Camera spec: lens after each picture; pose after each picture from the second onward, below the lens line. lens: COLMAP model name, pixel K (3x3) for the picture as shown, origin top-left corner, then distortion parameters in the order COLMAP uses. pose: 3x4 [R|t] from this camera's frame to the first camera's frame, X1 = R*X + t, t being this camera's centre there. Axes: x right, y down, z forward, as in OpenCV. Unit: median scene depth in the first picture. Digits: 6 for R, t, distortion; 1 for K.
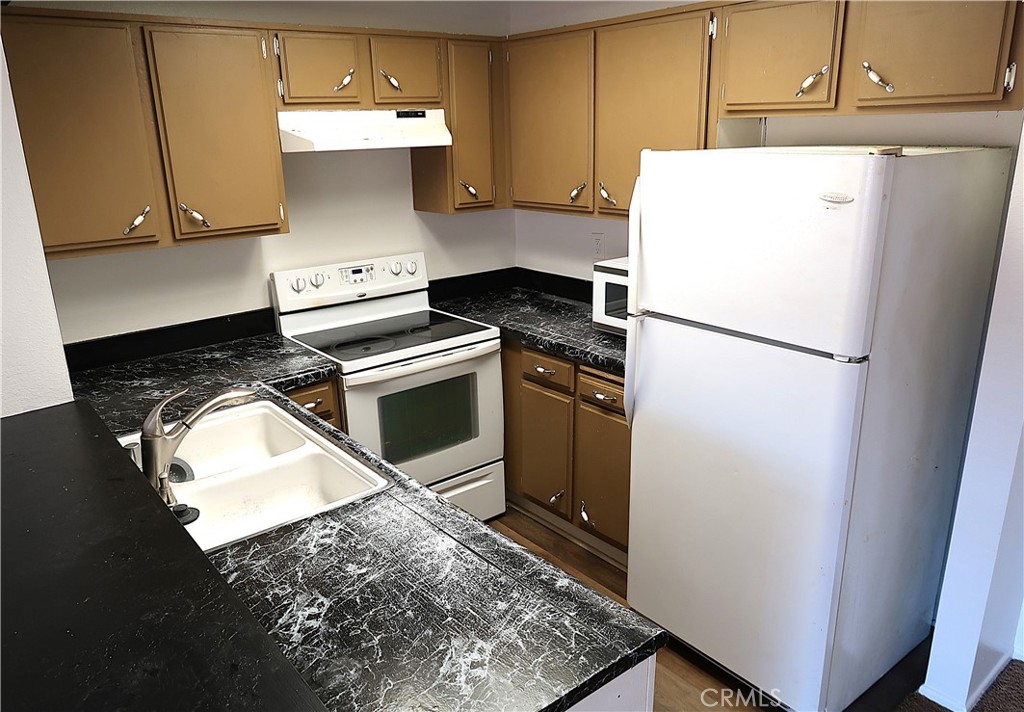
lens RADIAL K [[744.9, 0, 510.4], [0, 744.9, 351.2], [0, 0, 1]] dist [-0.005350, -0.000480]
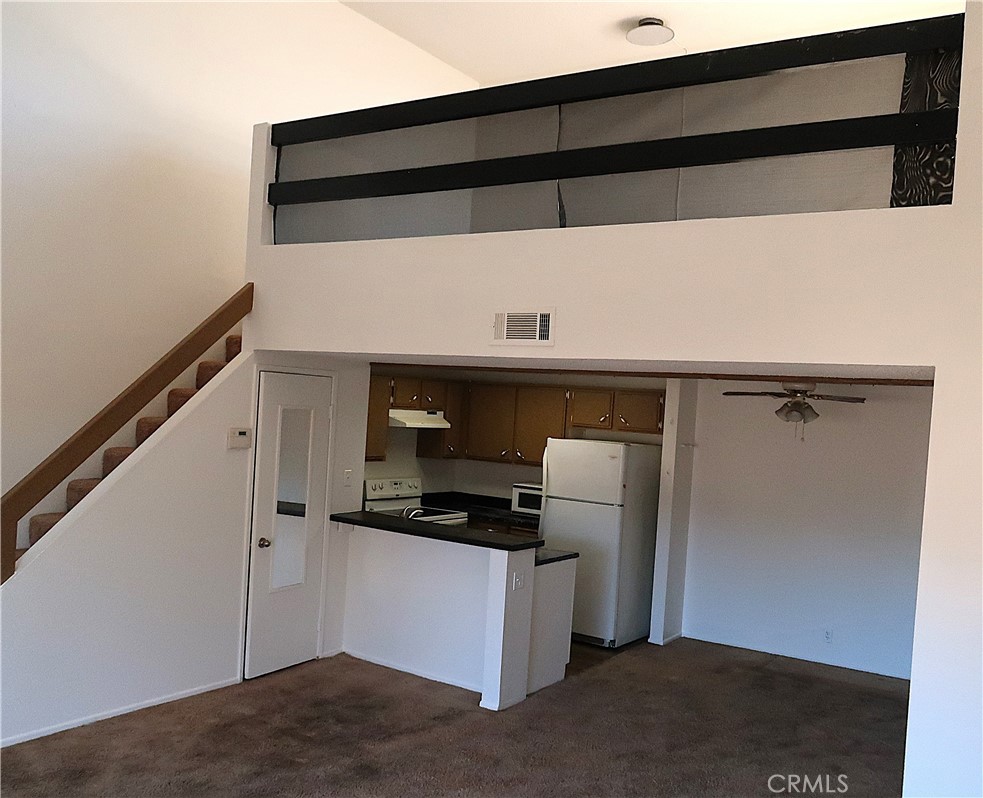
lens RADIAL K [[922.7, 0, 493.8], [0, 922.7, 400.9], [0, 0, 1]] dist [-0.016799, 0.000000]
pose [[0.958674, 0.084473, 0.271676, -0.727923], [-0.002823, 0.957683, -0.287813, 0.446632], [-0.284492, 0.275152, 0.918344, -1.621109]]
